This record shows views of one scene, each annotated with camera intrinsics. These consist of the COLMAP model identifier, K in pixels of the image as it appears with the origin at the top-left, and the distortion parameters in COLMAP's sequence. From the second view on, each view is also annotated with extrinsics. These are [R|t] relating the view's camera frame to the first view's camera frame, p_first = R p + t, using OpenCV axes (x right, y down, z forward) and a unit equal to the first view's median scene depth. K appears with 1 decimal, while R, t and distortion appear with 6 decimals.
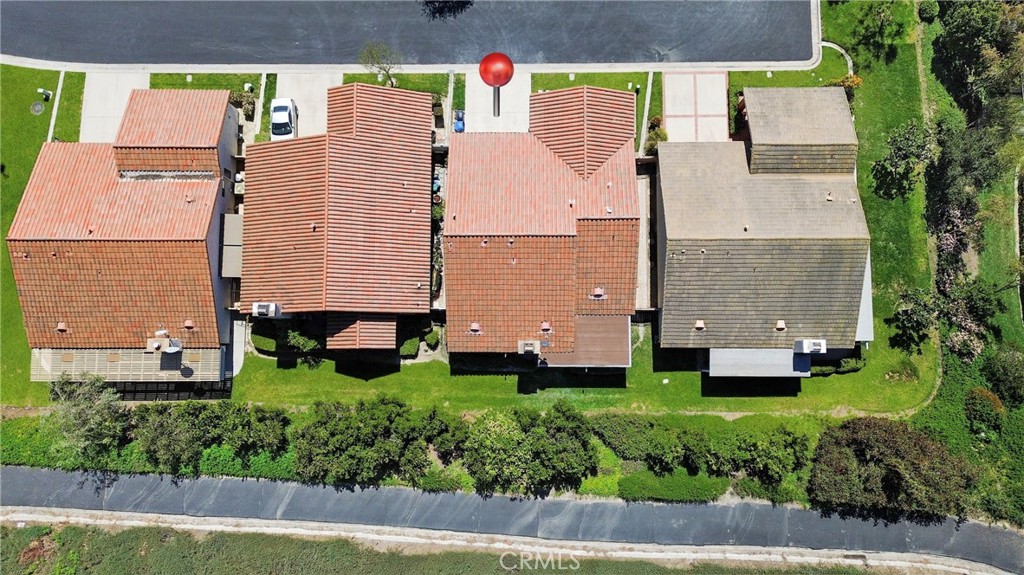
lens RADIAL K [[810.7, 0, 512.0], [0, 810.7, 287.5], [0, 0, 1]] dist [0.021794, -0.005164]
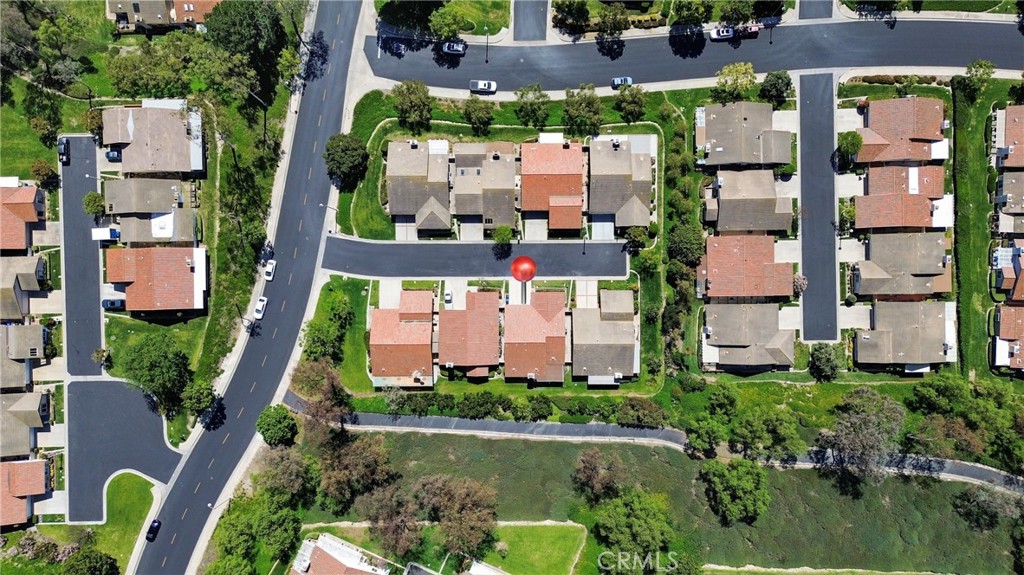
lens RADIAL K [[810.7, 0, 512.0], [0, 810.7, 287.5], [0, 0, 1]] dist [0.021794, -0.005164]
pose [[0.999979, -0.004870, -0.004288, -0.037158], [0.005239, 0.995861, 0.090733, -0.547825], [0.003828, -0.090753, 0.995866, -2.088639]]
